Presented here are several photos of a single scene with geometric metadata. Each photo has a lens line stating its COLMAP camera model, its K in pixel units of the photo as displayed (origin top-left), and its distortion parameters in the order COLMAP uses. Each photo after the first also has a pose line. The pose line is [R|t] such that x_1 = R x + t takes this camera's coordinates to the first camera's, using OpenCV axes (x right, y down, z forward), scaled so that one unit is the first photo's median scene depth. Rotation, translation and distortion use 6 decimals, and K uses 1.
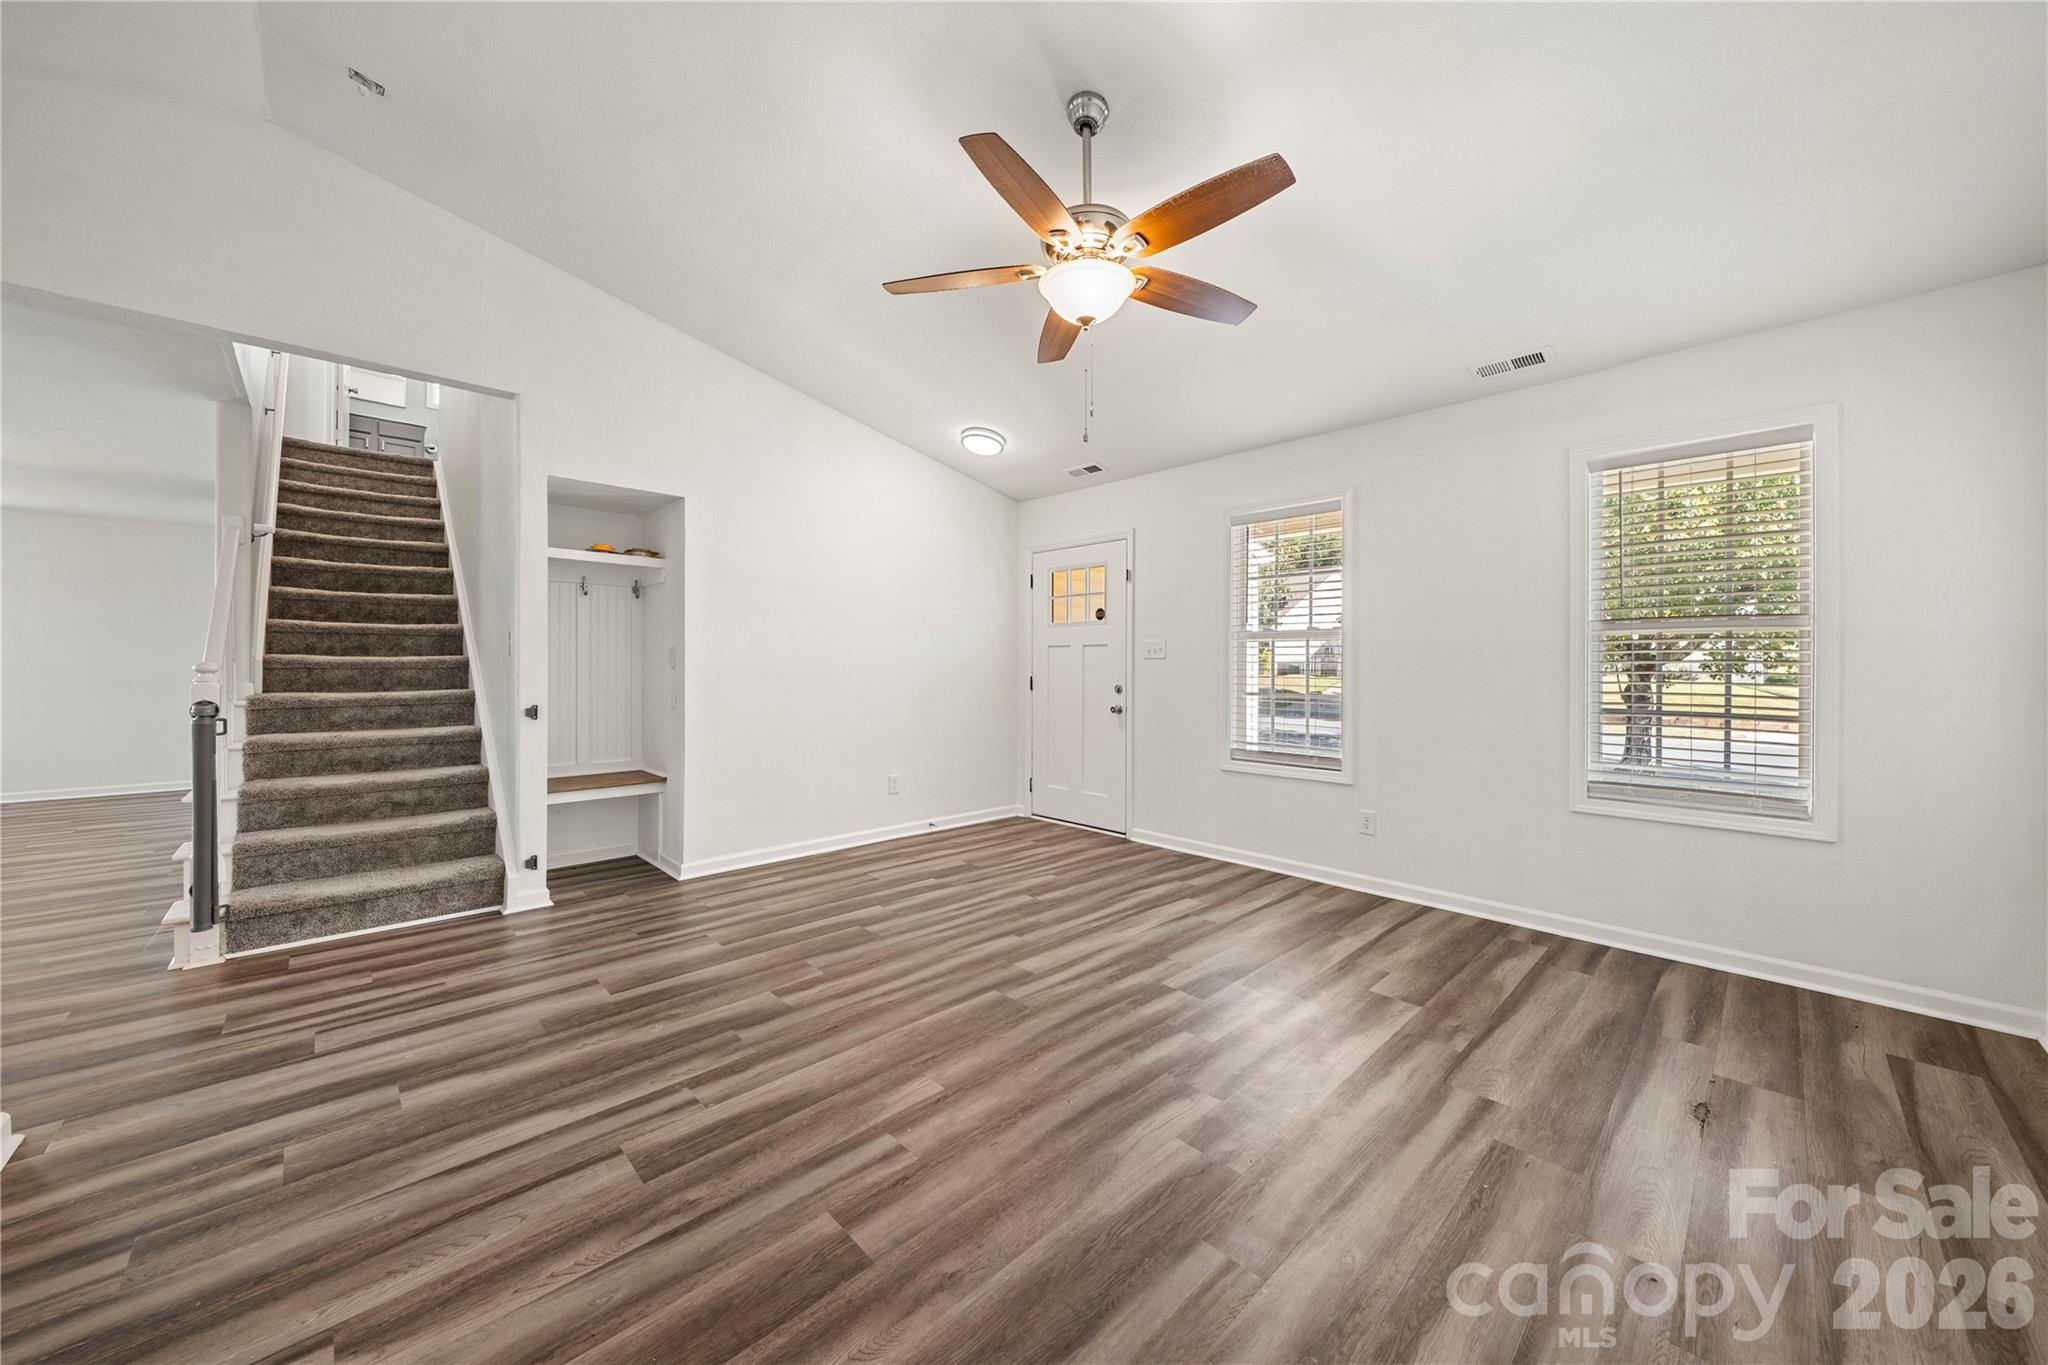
lens RADIAL K [[751.4, 0, 1021.1], [0, 751.4, 672.4], [0, 0, 1]] dist [-0.011074, 0.000002]
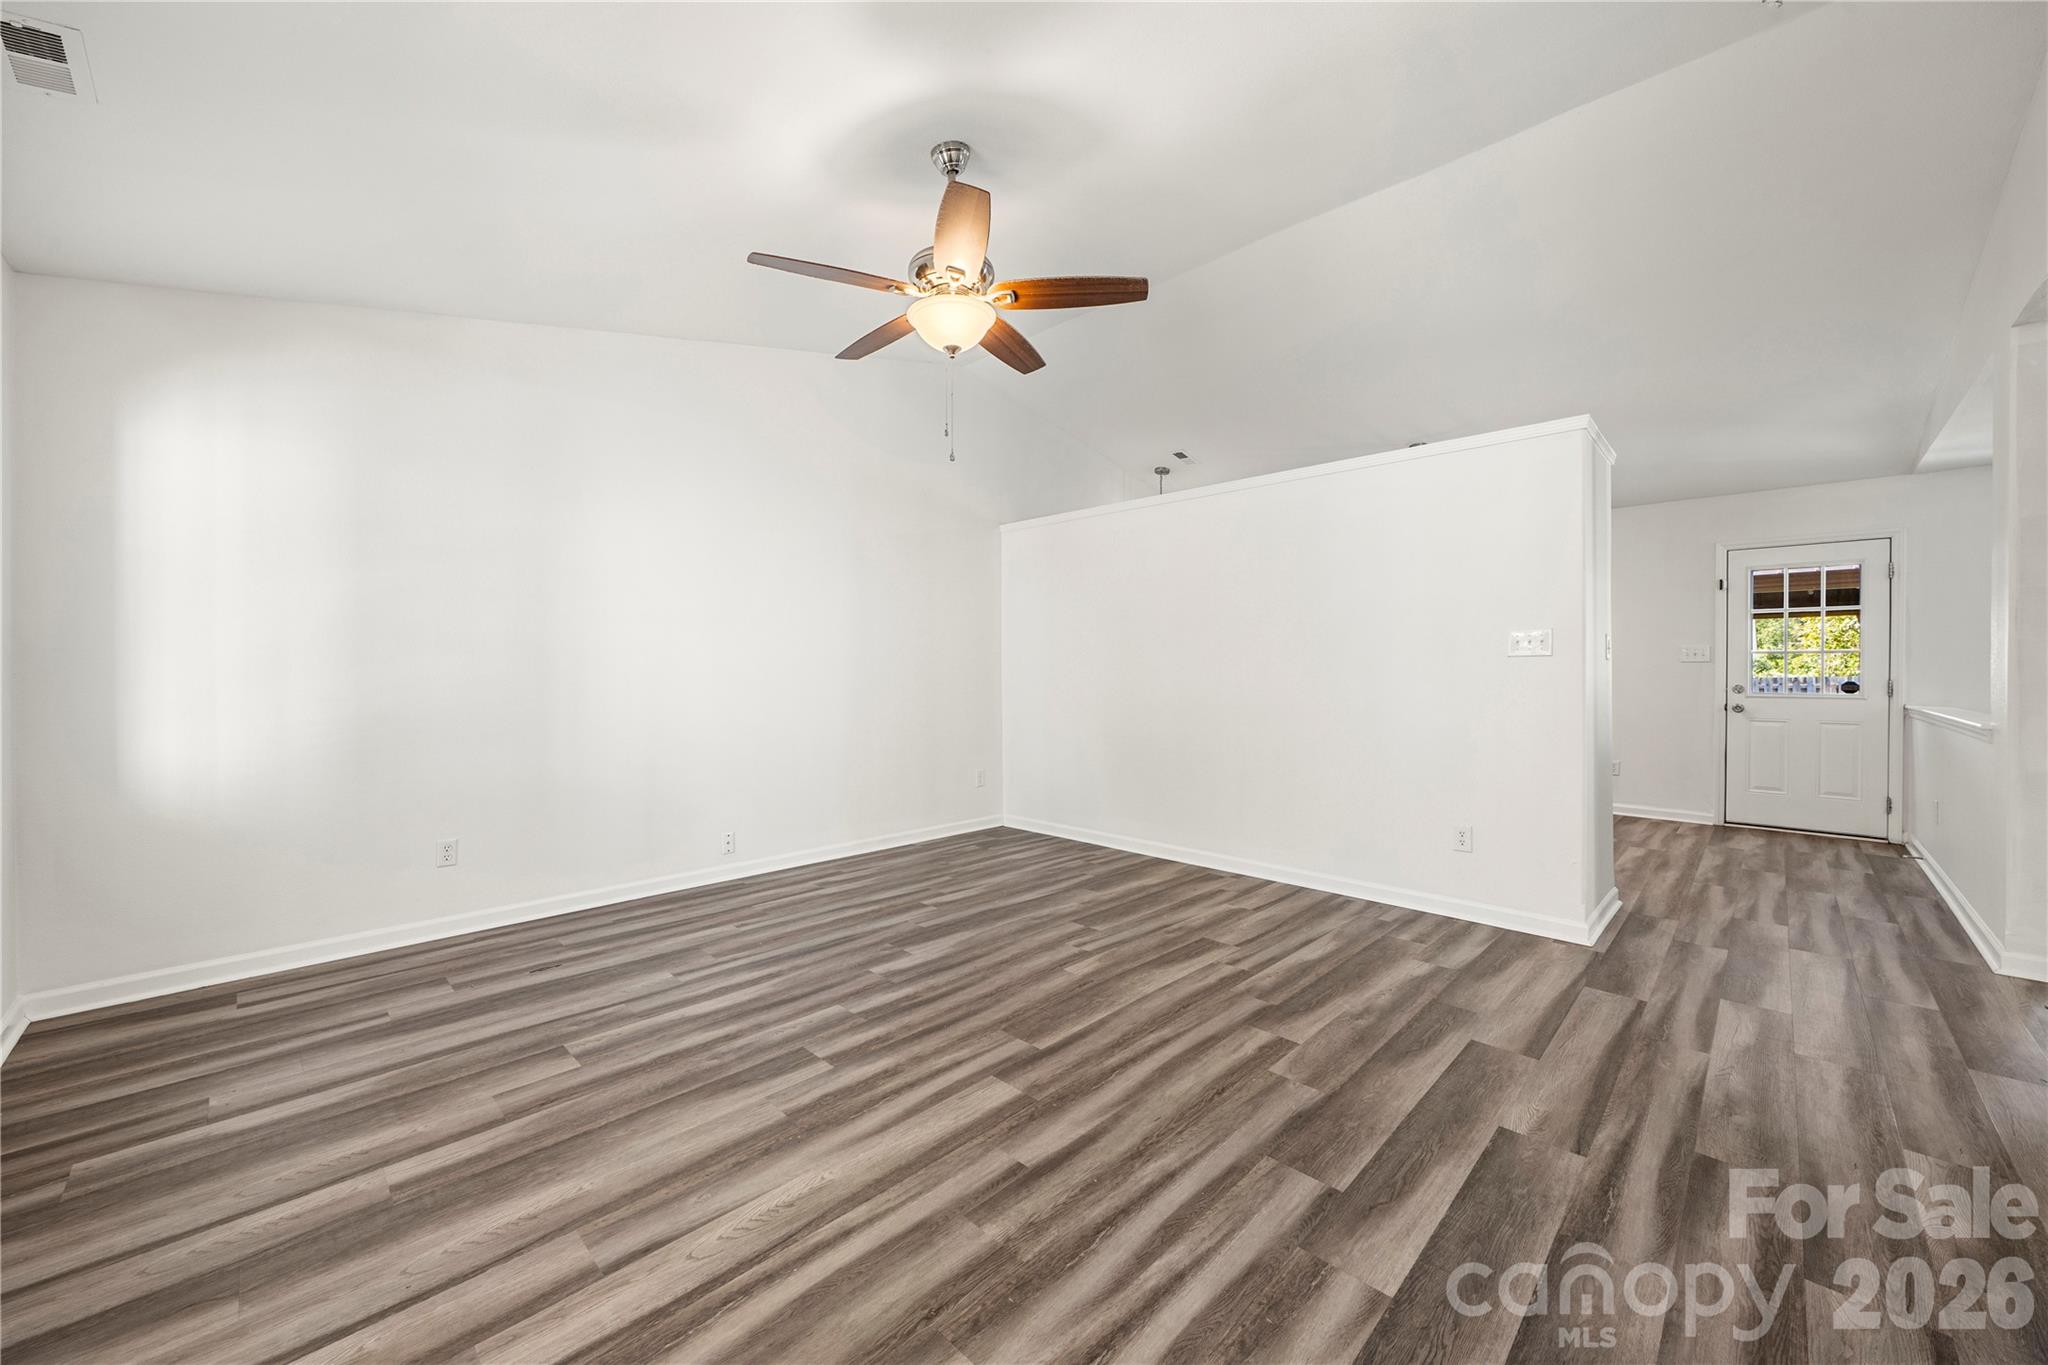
lens RADIAL K [[751.4, 0, 1021.1], [0, 751.4, 672.4], [0, 0, 1]] dist [-0.011074, 0.000002]
pose [[-0.999605, -0.005968, -0.027471, 0.014850], [-0.006329, 0.999894, 0.013100, -0.015174], [0.027390, 0.013269, -0.999537, 1.968439]]
